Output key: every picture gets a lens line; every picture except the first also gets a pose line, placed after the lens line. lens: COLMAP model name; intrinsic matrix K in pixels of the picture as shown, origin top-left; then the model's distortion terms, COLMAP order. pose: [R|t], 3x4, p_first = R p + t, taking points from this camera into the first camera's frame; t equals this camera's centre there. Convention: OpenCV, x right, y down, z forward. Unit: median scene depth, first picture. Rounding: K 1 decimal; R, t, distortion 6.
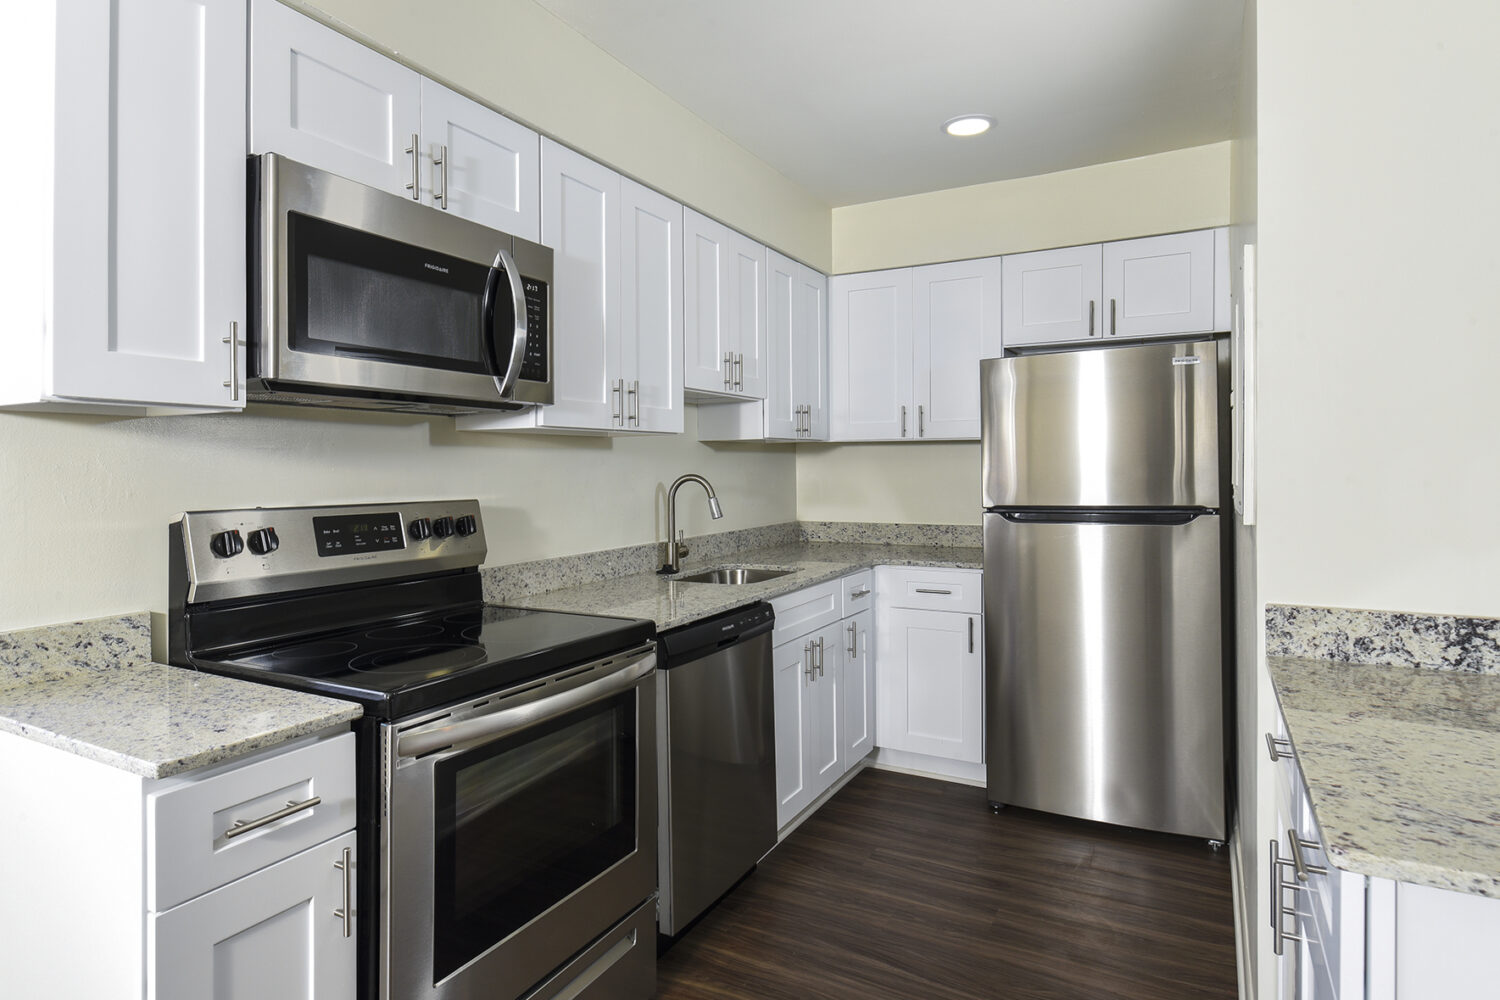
lens RADIAL K [[847.4, 0, 745.9], [0, 847.4, 479.5], [0, 0, 1]] dist [-0.002386, 0.000377]
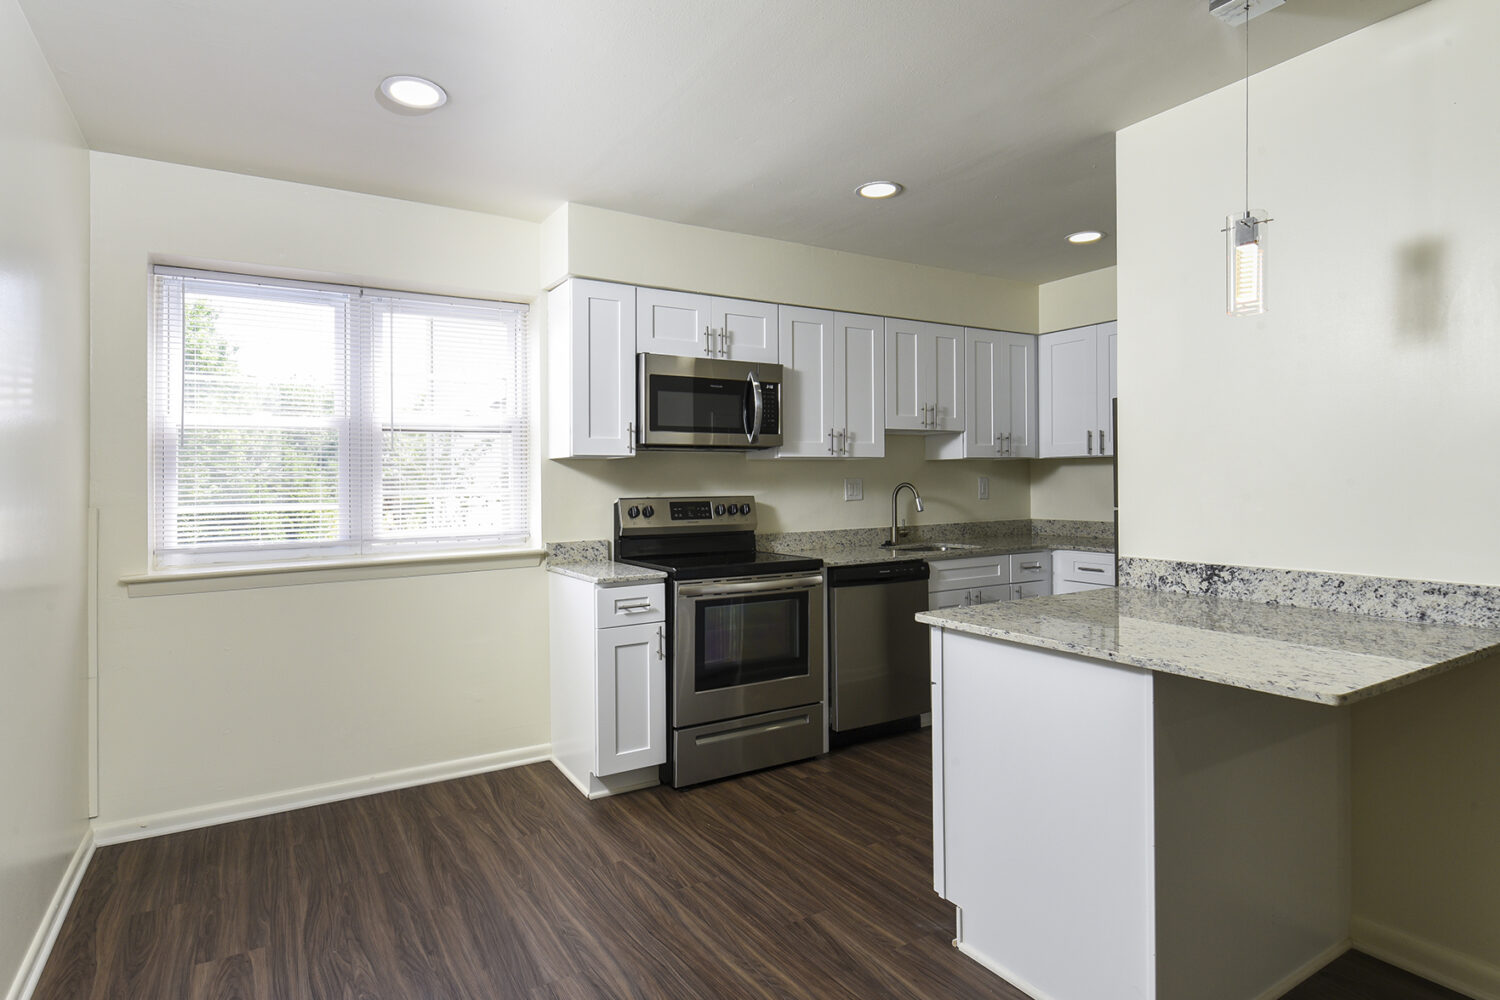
lens RADIAL K [[847.4, 0, 749.6], [0, 847.4, 490.9], [0, 0, 1]] dist [-0.002386, 0.000377]
pose [[0.868701, 0.002216, -0.495332, 0.835300], [-0.002111, 0.999997, 0.000773, 0.014254], [0.495332, 0.000374, 0.868703, -0.890523]]
